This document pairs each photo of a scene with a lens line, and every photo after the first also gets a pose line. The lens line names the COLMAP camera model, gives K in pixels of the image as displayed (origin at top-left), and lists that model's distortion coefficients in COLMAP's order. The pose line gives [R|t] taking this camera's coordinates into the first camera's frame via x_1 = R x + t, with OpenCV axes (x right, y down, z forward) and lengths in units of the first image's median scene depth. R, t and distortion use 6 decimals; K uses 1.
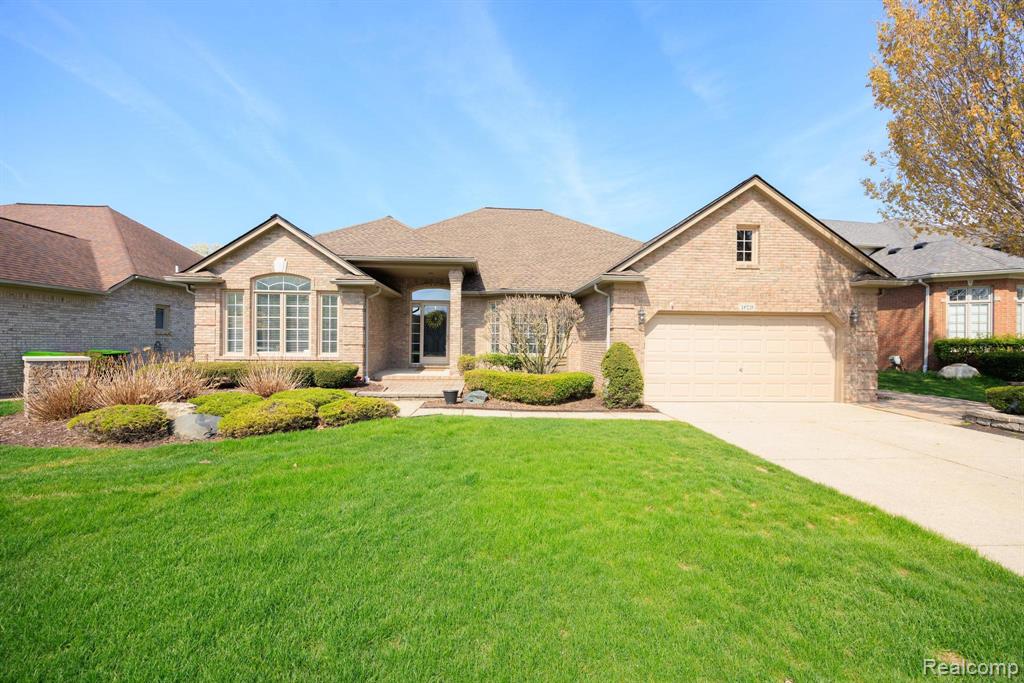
lens RADIAL K [[393.3, 0, 512.0], [0, 393.3, 341.5], [0, 0, 1]] dist [0.007968, -0.000026]
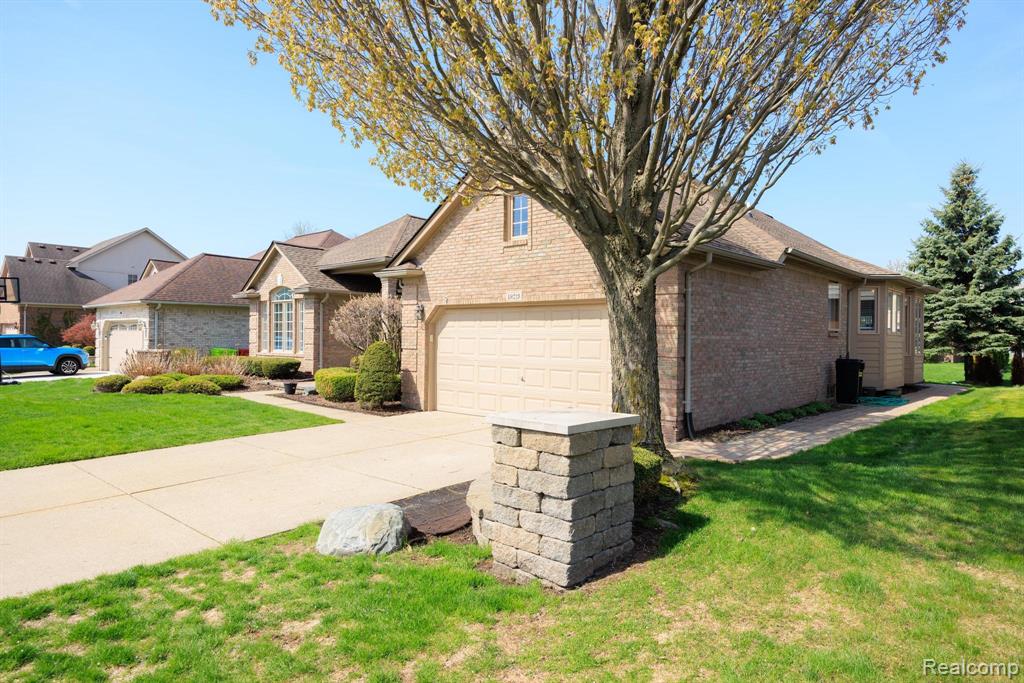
lens RADIAL K [[612.7, 0, 512.0], [0, 612.7, 341.5], [0, 0, 1]] dist [-0.000931, -0.000177]
pose [[0.706153, 0.001164, -0.708058, 1.311532], [-0.004902, 0.999983, -0.003244, 0.003462], [0.708042, 0.005762, 0.706147, 0.147492]]
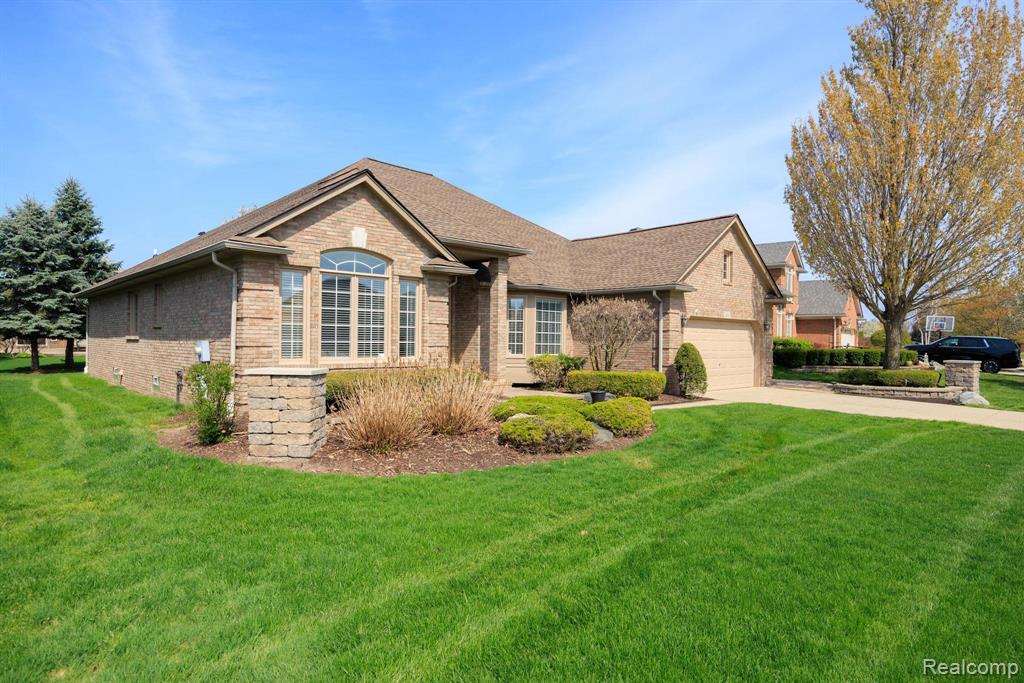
lens RADIAL K [[598.1, 0, 512.0], [0, 598.1, 341.5], [0, 0, 1]] dist [0.001943, -0.000104]
pose [[0.764921, -0.000007, 0.644124, -1.083954], [0.000938, 0.999999, -0.001104, -0.000455], [-0.644123, 0.001449, 0.764920, -0.027549]]
